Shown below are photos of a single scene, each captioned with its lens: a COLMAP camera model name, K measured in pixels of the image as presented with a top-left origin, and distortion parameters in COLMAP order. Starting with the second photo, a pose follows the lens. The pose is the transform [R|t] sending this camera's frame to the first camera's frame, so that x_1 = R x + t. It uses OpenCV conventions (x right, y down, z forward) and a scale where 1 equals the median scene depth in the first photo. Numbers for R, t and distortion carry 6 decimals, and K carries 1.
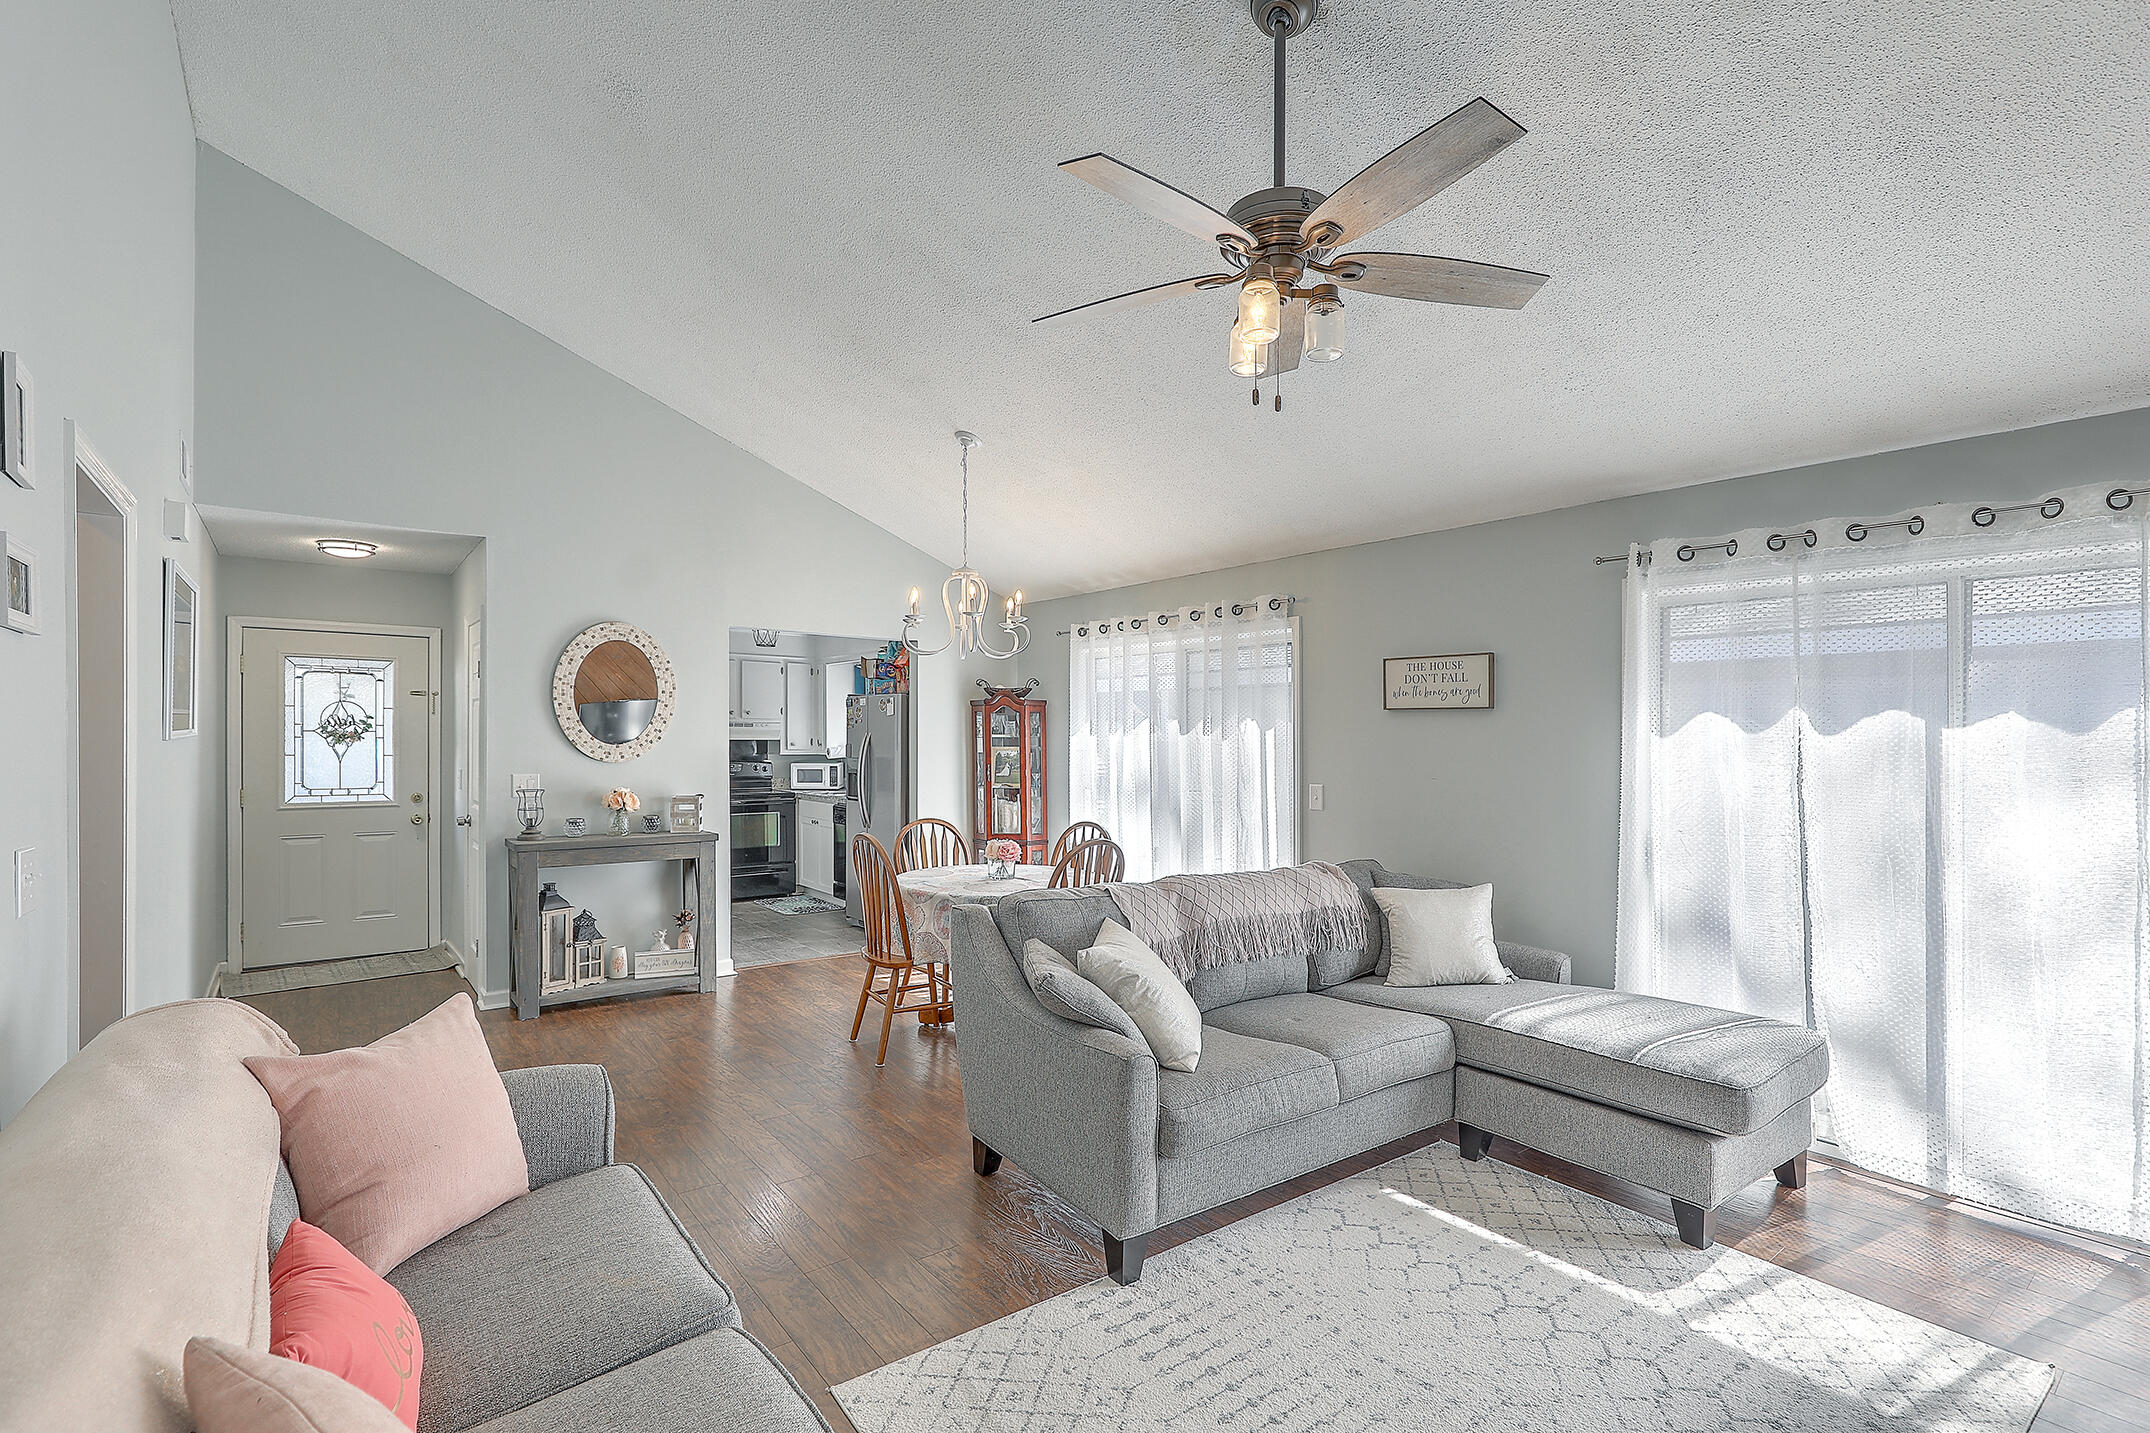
lens RADIAL K [[965.3, 0, 1083.6], [0, 965.3, 725.1], [0, 0, 1]] dist [0.000724, -0.000720]
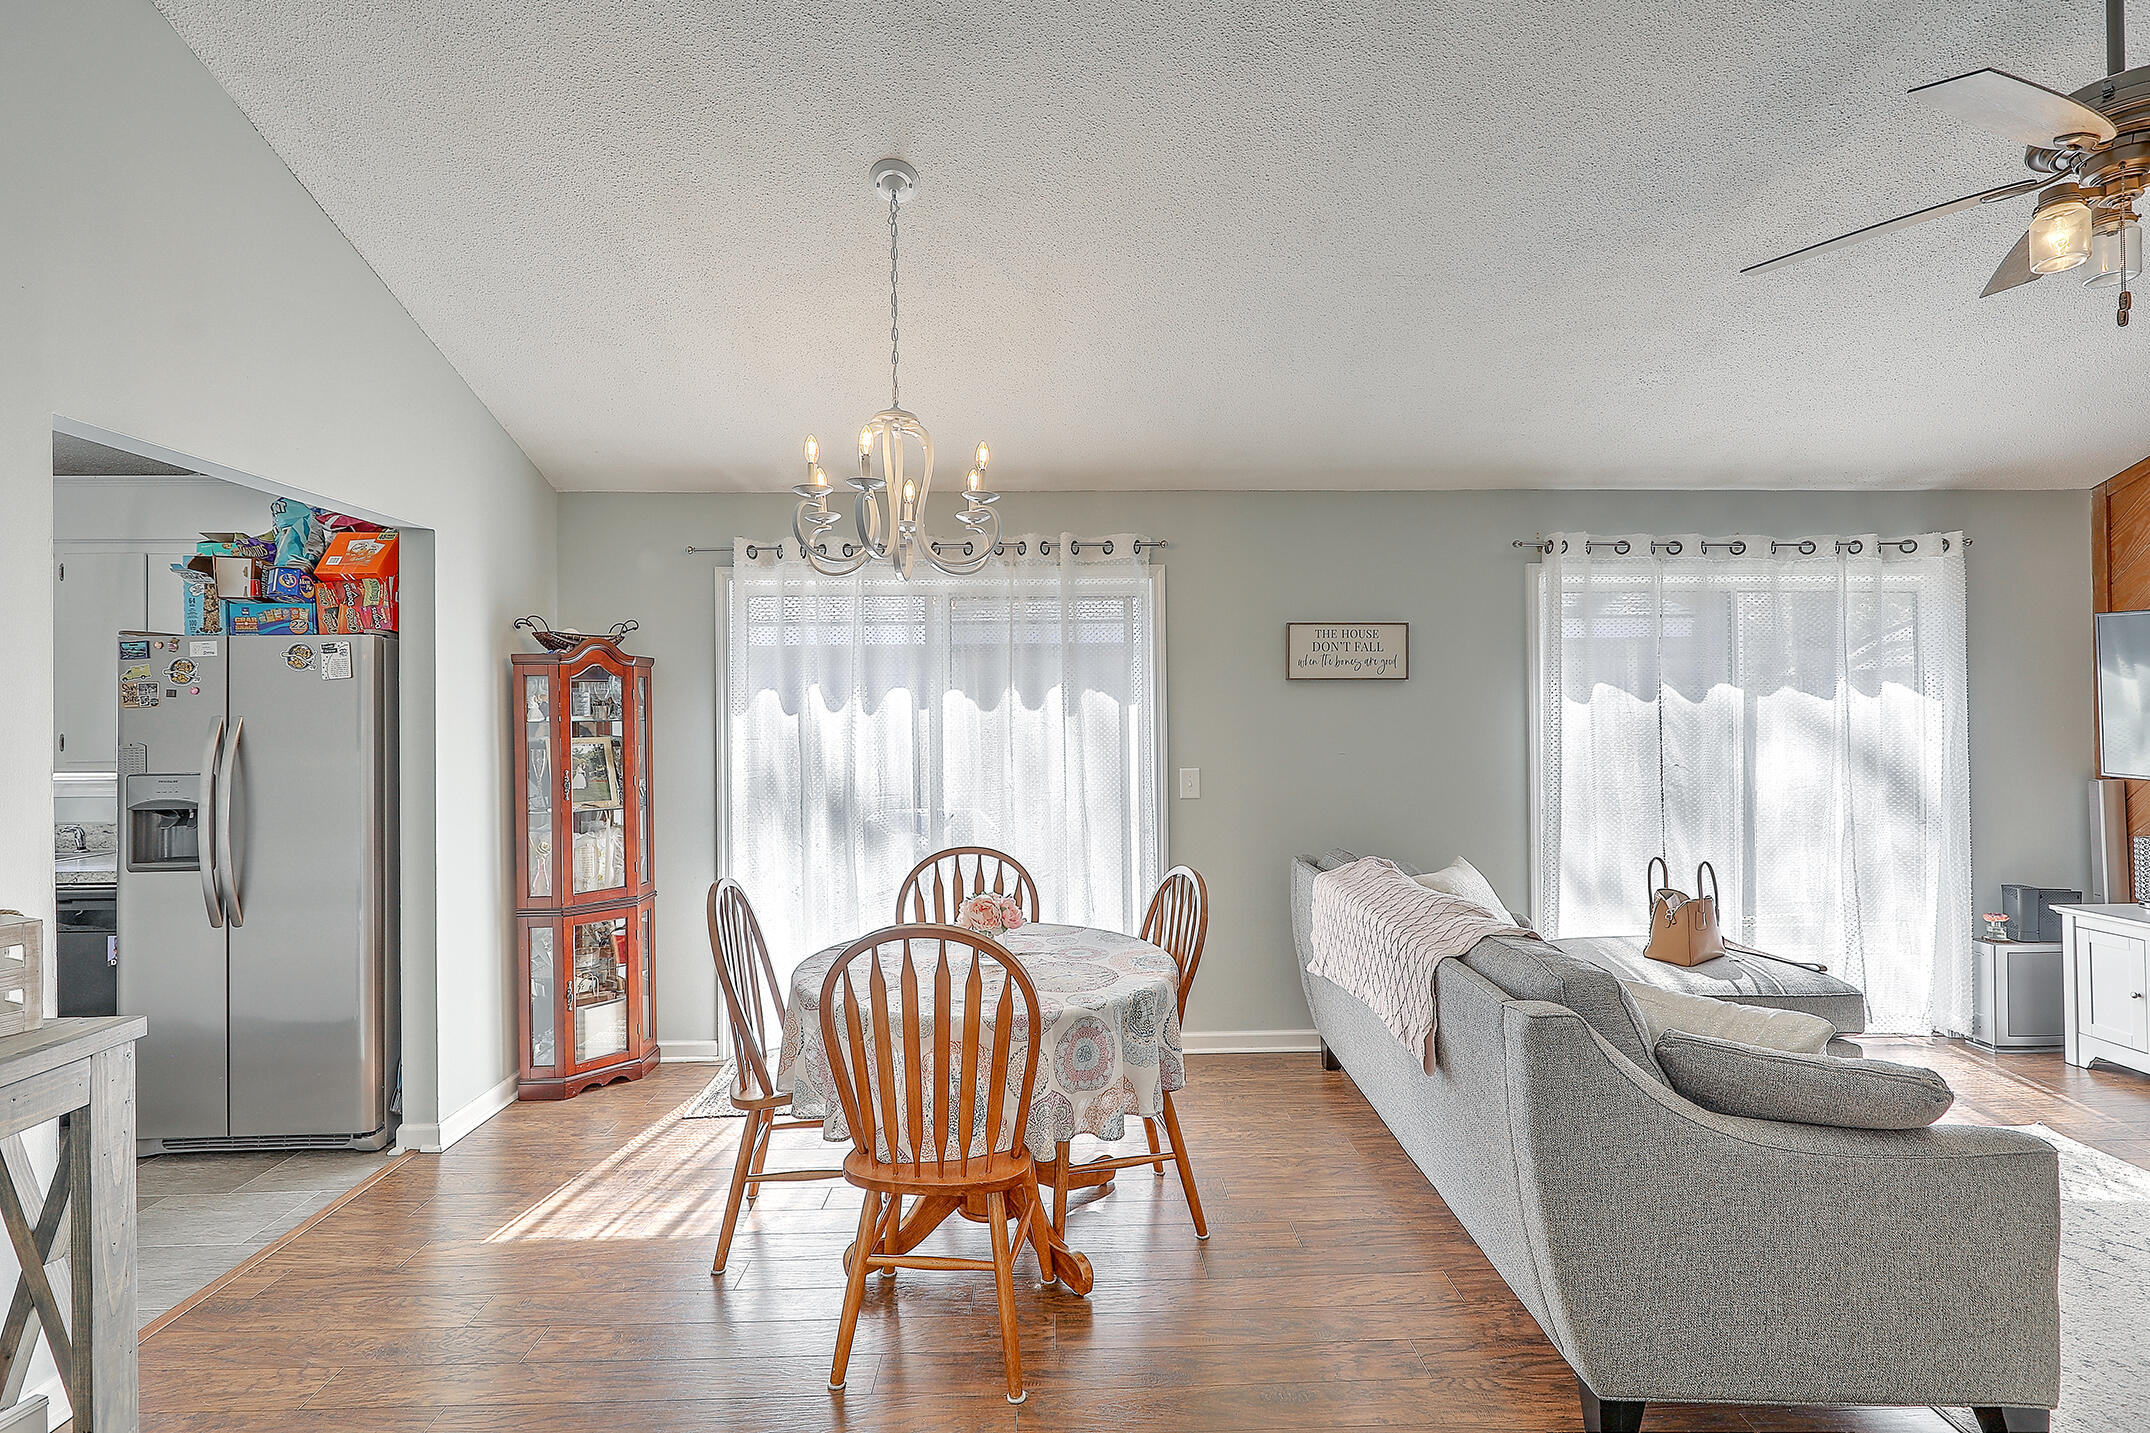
lens RADIAL K [[965.3, 0, 1083.5], [0, 965.3, 705.6], [0, 0, 1]] dist [0.000724, -0.000720]
pose [[0.604958, -0.005149, 0.796241, -0.526001], [0.003085, 0.999987, 0.004123, 0.003910], [-0.796252, -0.000038, 0.604966, 0.623428]]
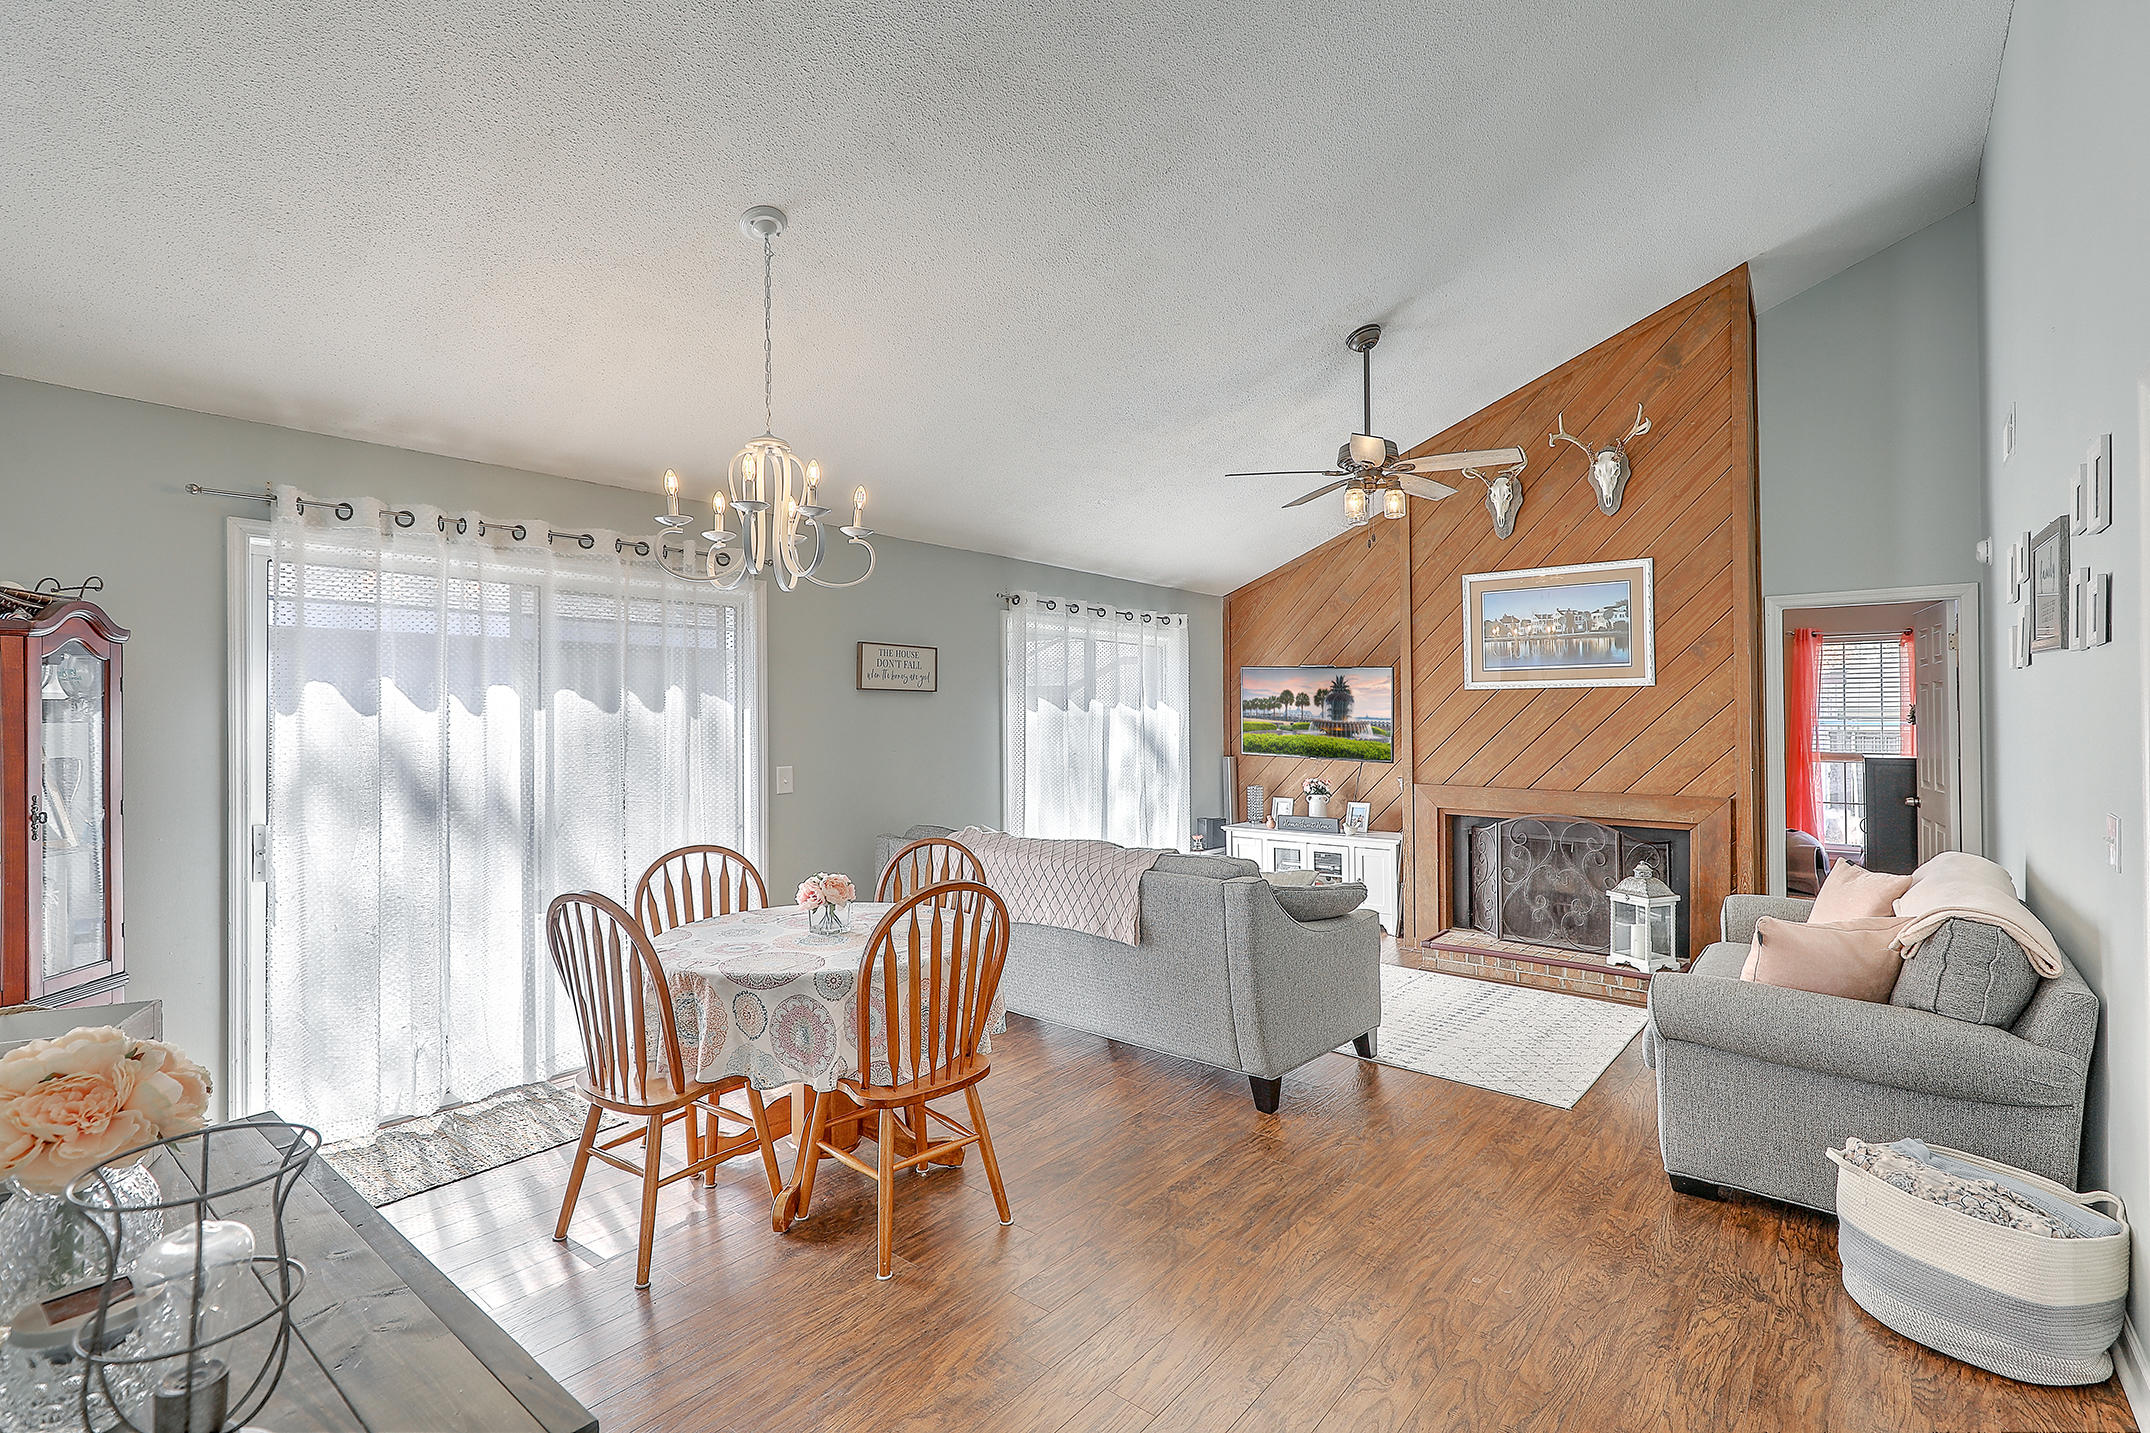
lens RADIAL K [[965.3, 0, 1073.7], [0, 965.3, 701.0], [0, 0, 1]] dist [0.000724, -0.000720]
pose [[-0.200961, 0.008177, 0.979565, -0.795952], [-0.012394, 0.999864, -0.010889, 0.005553], [-0.979521, -0.014329, -0.200833, 1.005379]]
